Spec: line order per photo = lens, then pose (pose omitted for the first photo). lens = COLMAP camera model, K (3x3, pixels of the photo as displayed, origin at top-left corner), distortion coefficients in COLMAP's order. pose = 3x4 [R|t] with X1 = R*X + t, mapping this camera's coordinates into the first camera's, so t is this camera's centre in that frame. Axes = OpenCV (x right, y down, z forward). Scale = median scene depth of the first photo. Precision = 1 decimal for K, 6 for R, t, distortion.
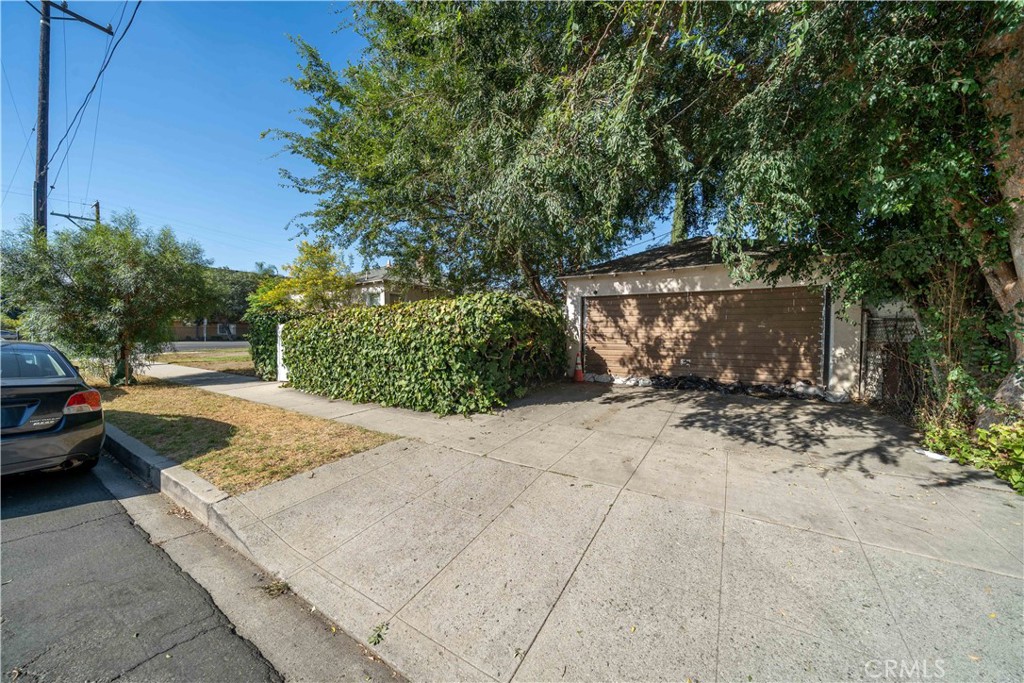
lens RADIAL K [[350.5, 0, 517.4], [0, 350.5, 339.3], [0, 0, 1]] dist [-0.005723, -0.000301]
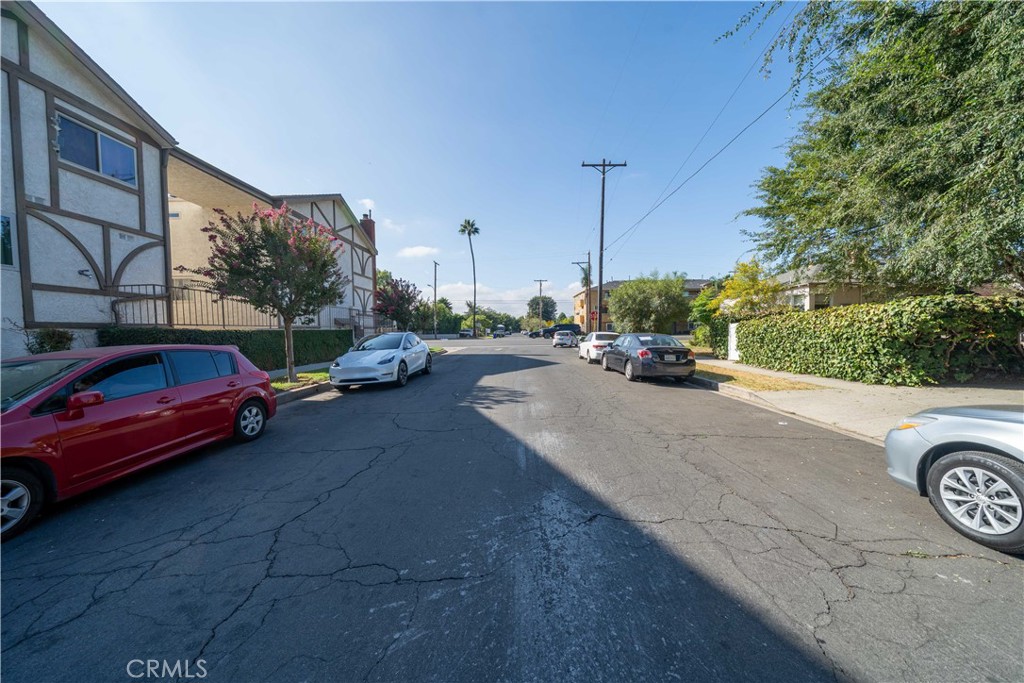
lens RADIAL K [[350.5, 0, 517.5], [0, 350.5, 344.5], [0, 0, 1]] dist [-0.005723, -0.000301]
pose [[0.520648, 0.022665, -0.853470, 0.251728], [0.003270, 0.999587, 0.028540, 0.003700], [0.853765, -0.017650, 0.520359, -0.988553]]
